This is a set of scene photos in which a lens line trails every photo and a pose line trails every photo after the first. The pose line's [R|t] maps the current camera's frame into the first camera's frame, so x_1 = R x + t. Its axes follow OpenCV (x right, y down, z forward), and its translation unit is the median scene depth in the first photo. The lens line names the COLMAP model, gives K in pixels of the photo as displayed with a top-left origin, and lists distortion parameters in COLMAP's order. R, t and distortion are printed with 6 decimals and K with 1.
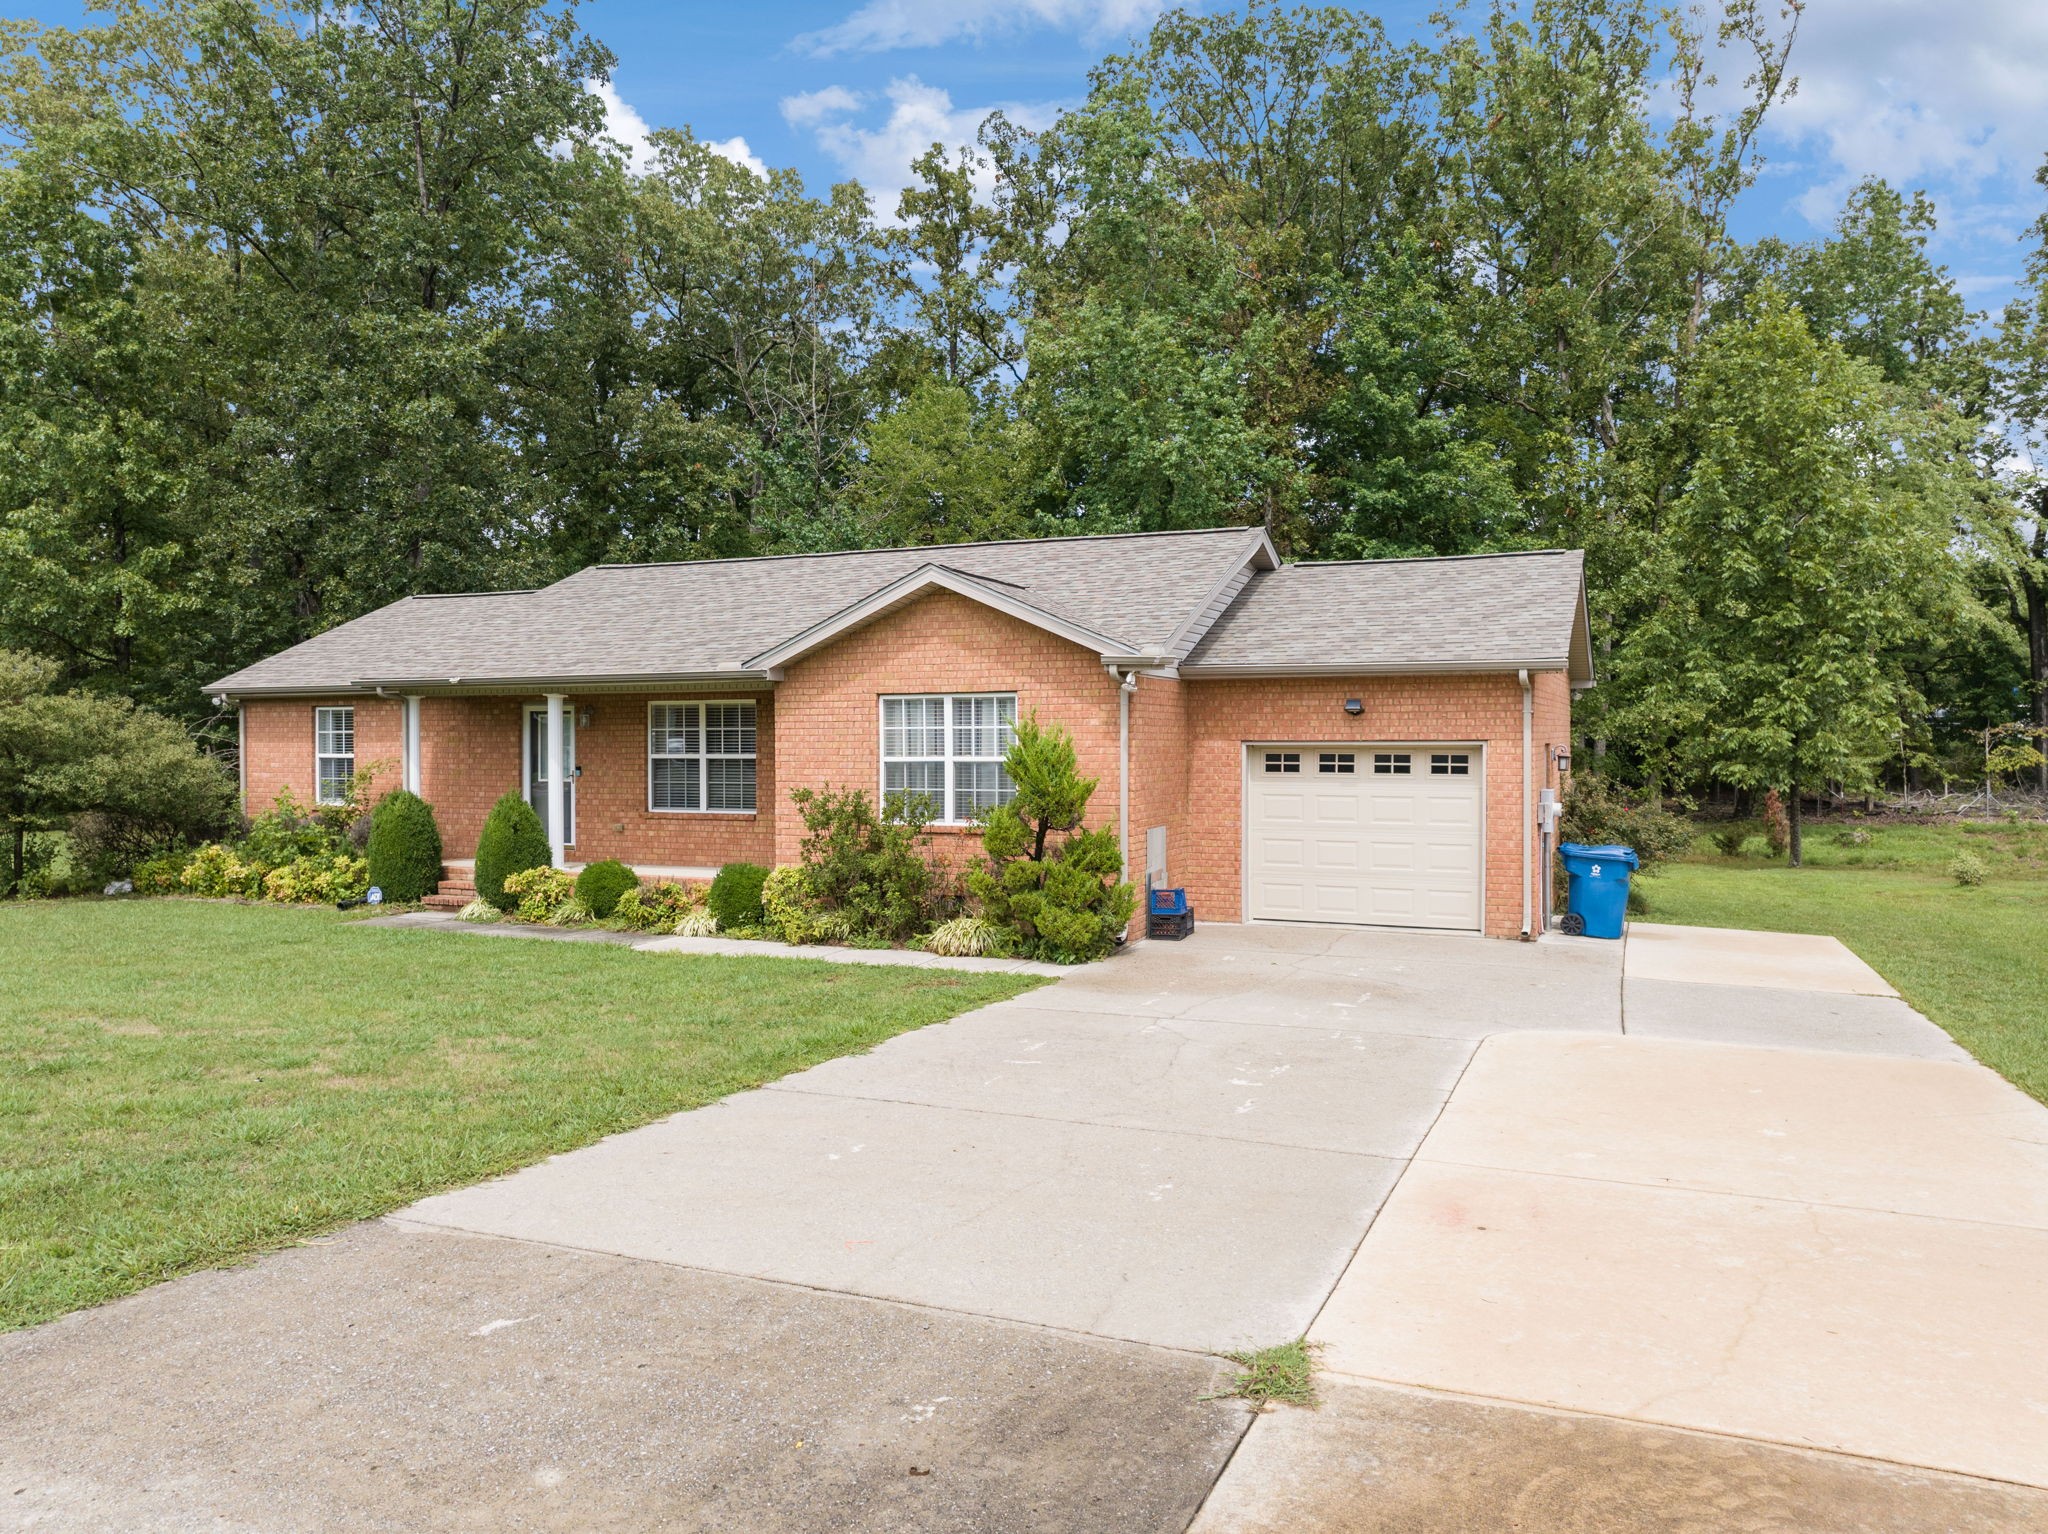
lens RADIAL K [[1501.0, 0, 1015.3], [0, 1501.0, 783.9], [0, 0, 1]] dist [-0.056689, 0.033364]
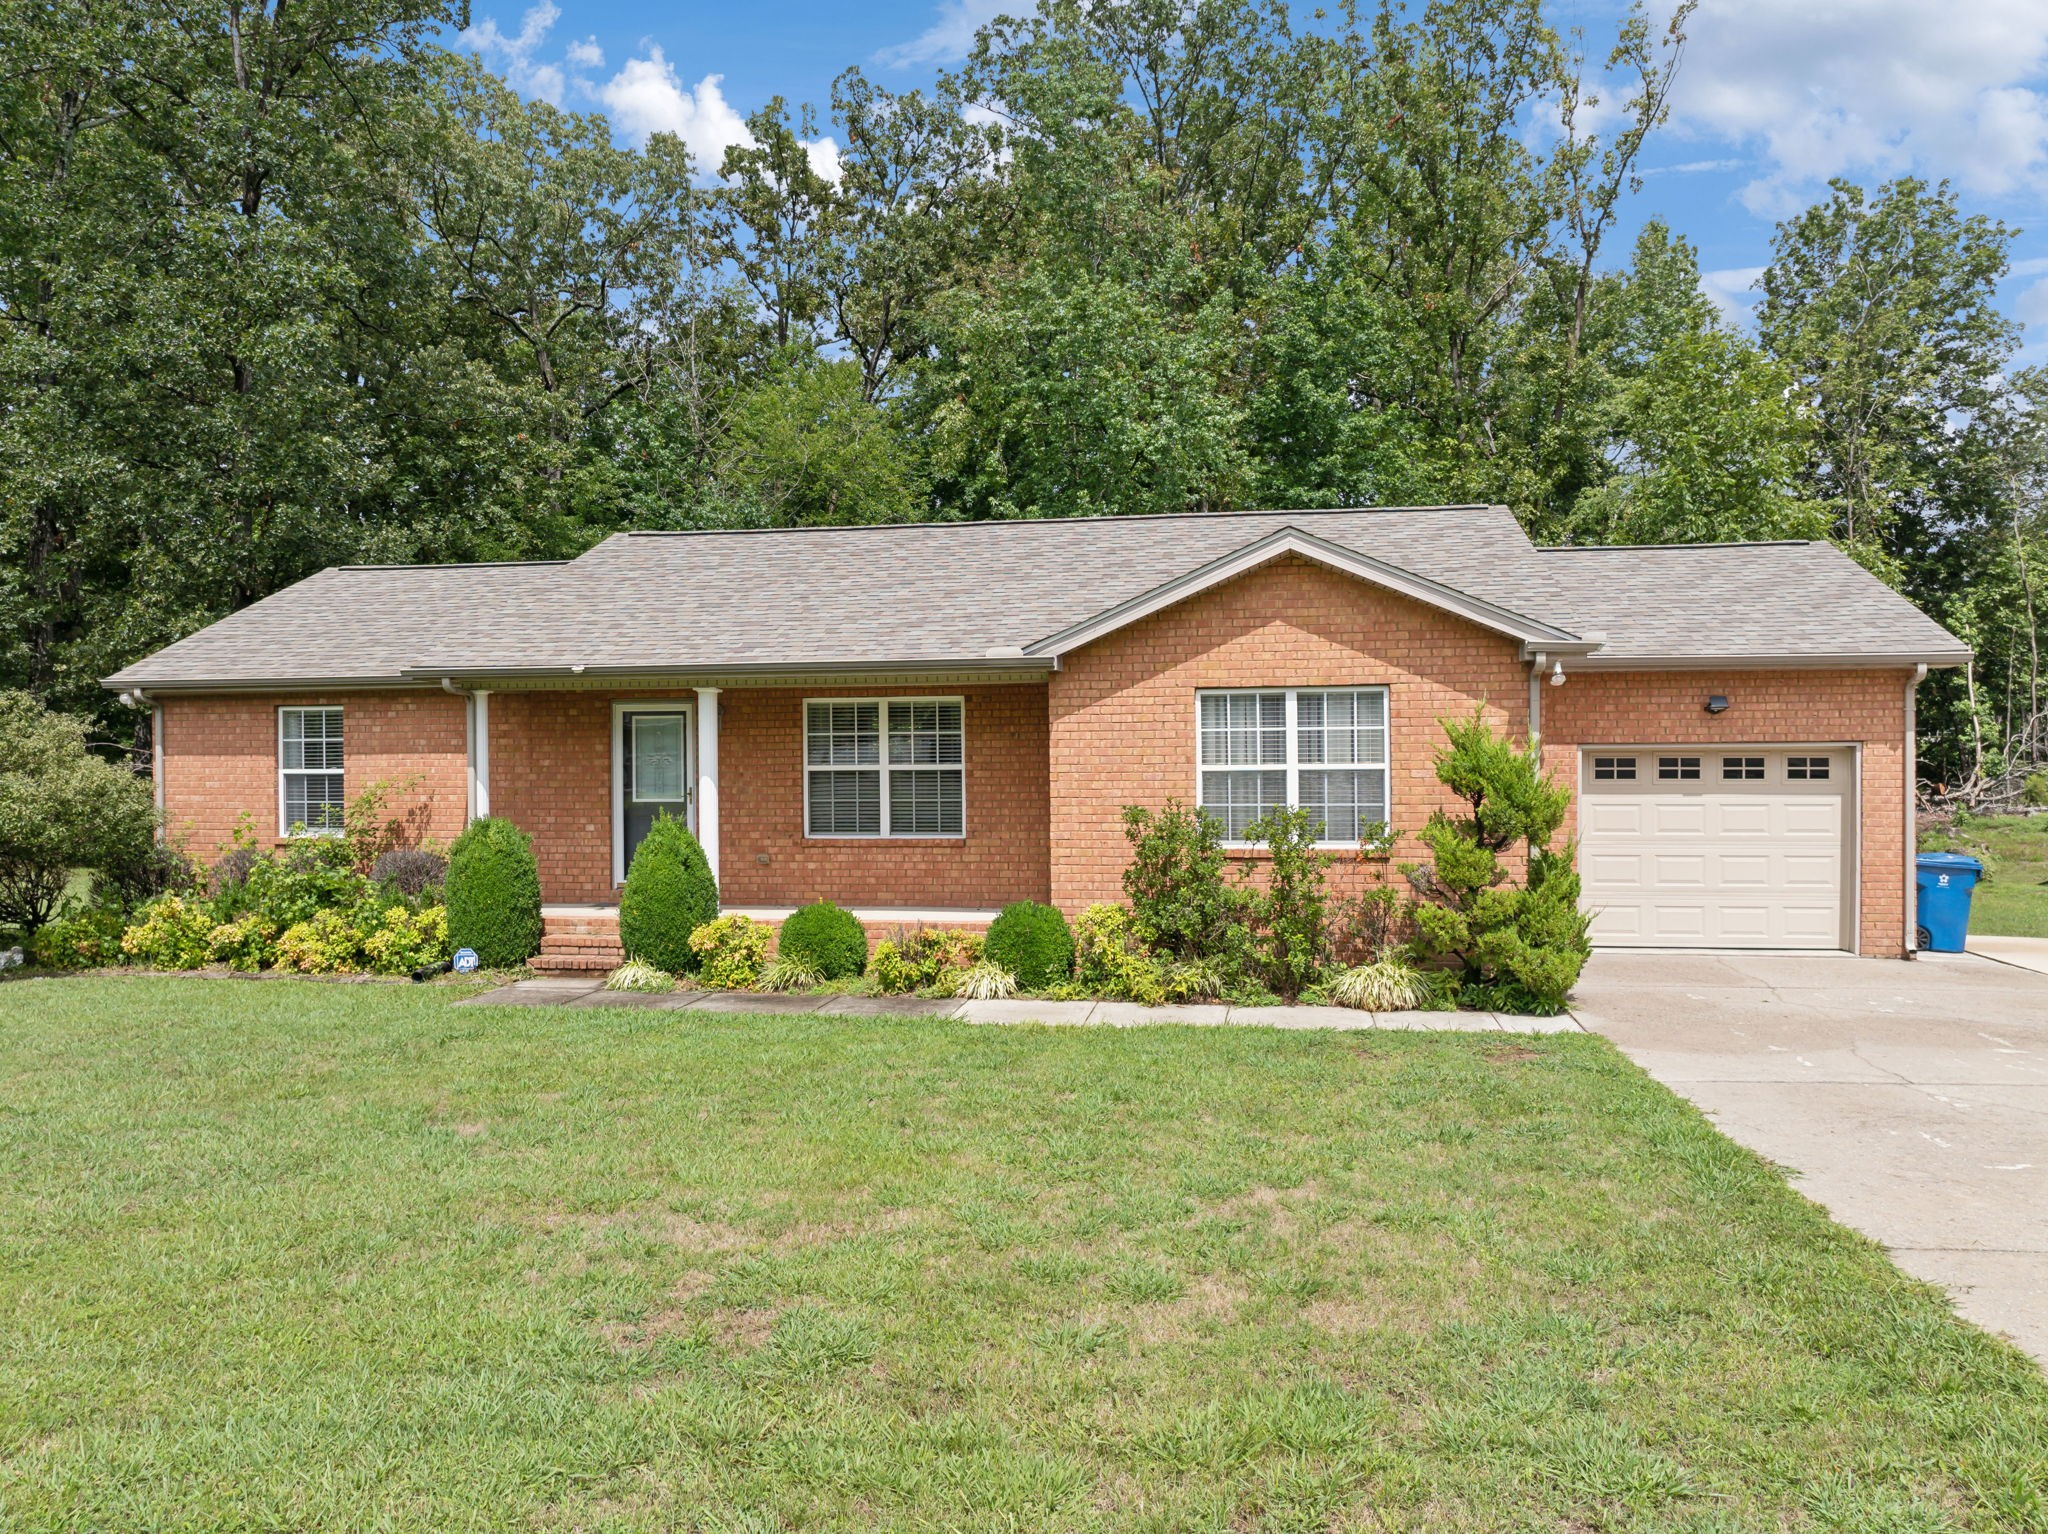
lens RADIAL K [[1501.0, 0, 1042.6], [0, 1501.0, 784.0], [0, 0, 1]] dist [-0.056689, 0.033364]
pose [[0.967567, -0.011539, 0.252352, -0.327108], [0.013476, 0.999892, -0.005948, -0.003807], [-0.252256, 0.009155, 0.967617, 0.206802]]
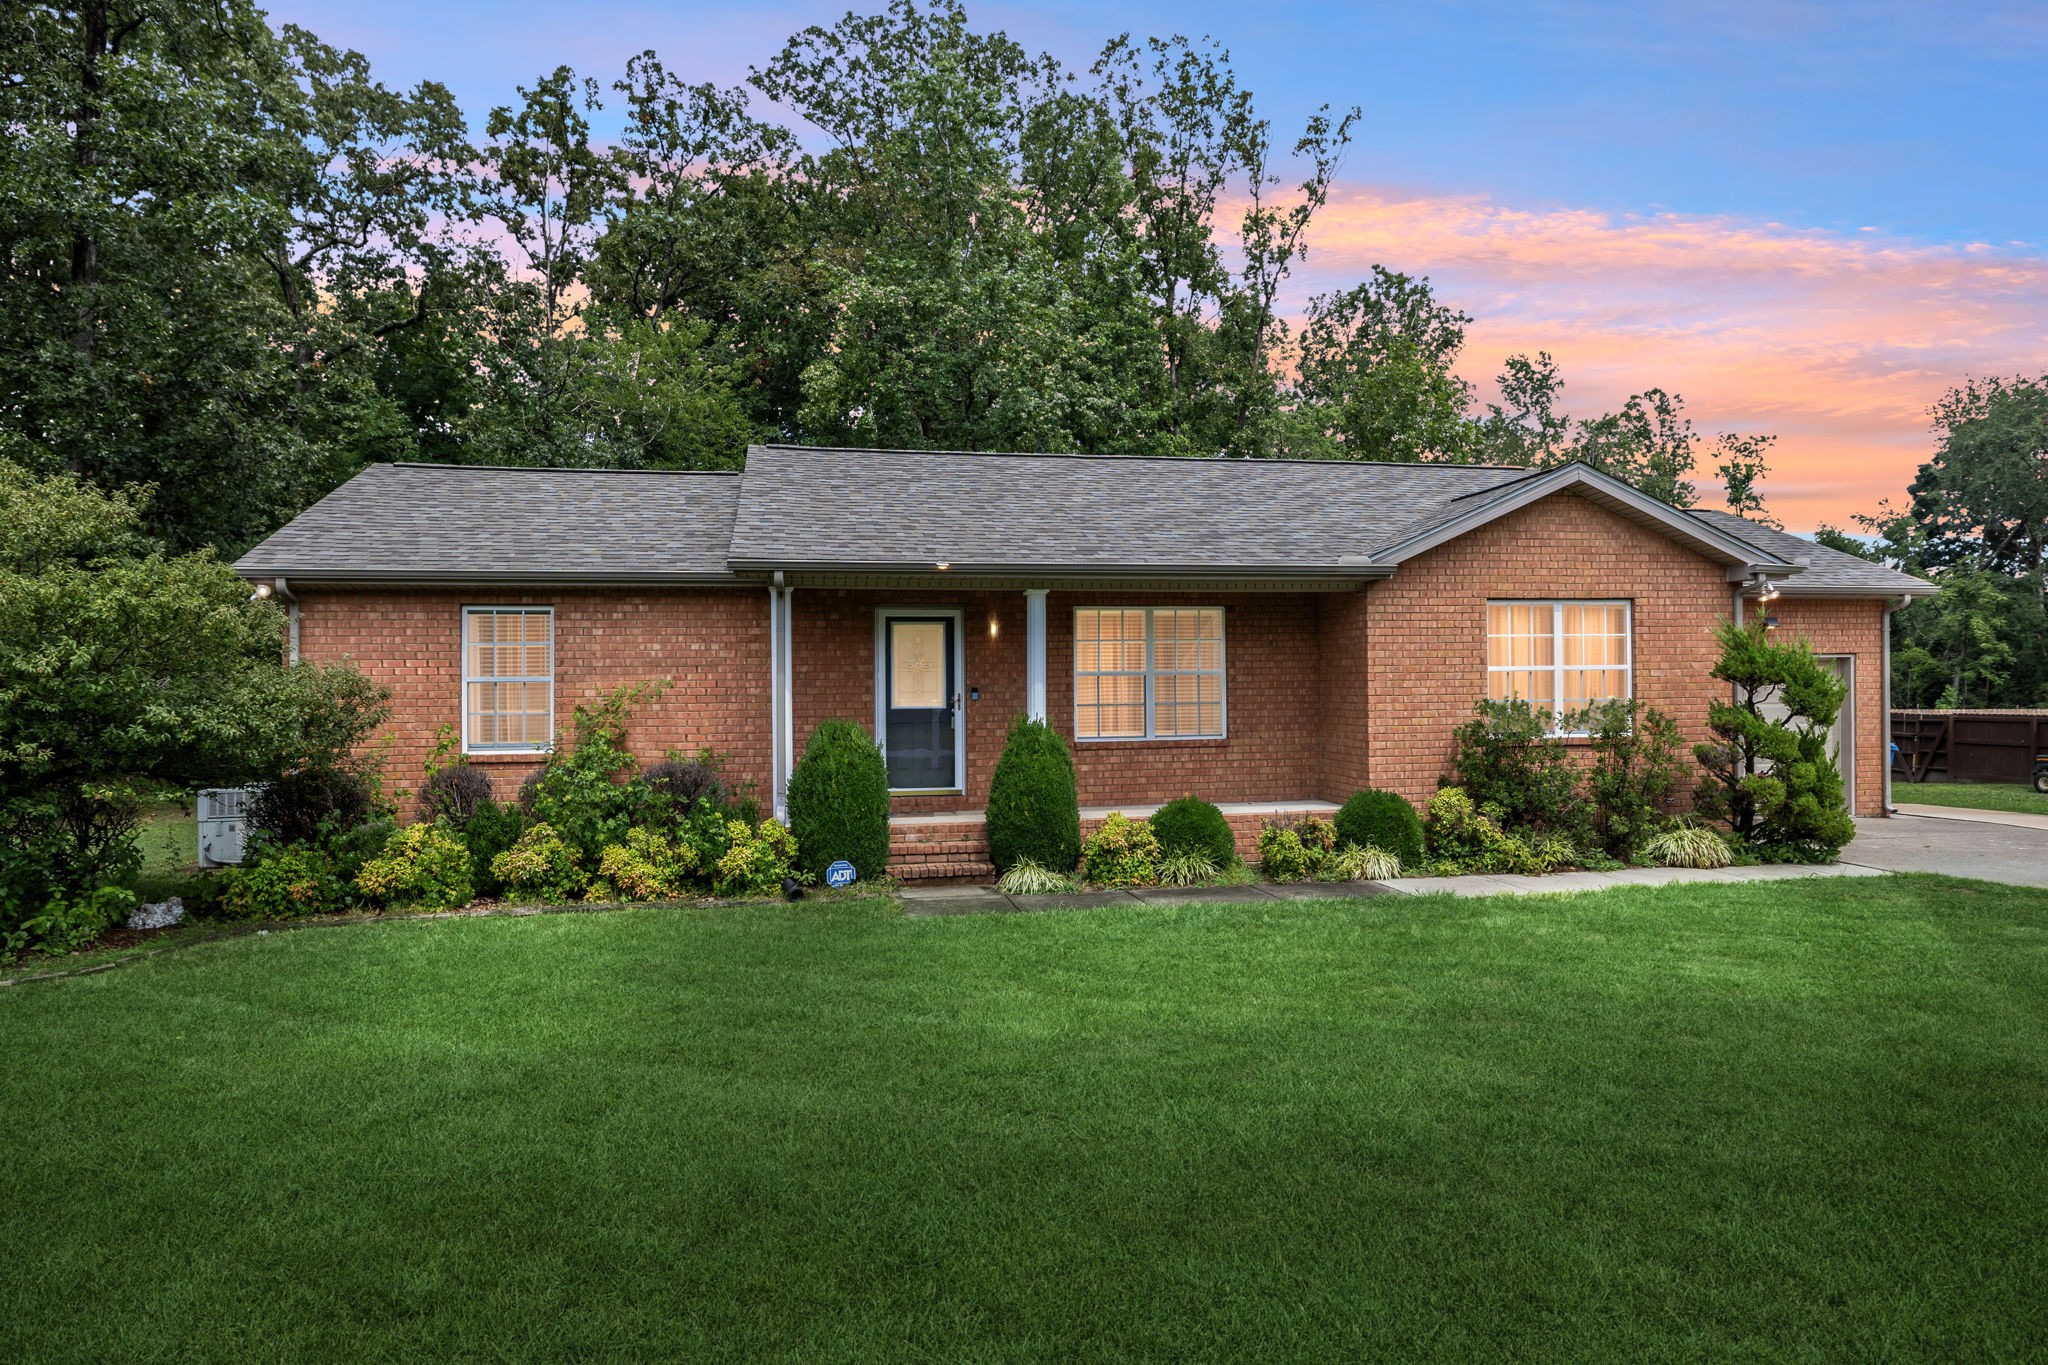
lens RADIAL K [[1242.0, 0, 1053.4], [0, 1242.0, 679.8], [0, 0, 1]] dist [-0.000107, 0.001523]
pose [[0.815115, -0.000662, 0.579299, -0.654785], [0.028153, 0.998863, -0.038472, 0.010730], [-0.578615, 0.047668, 0.814207, 0.460841]]
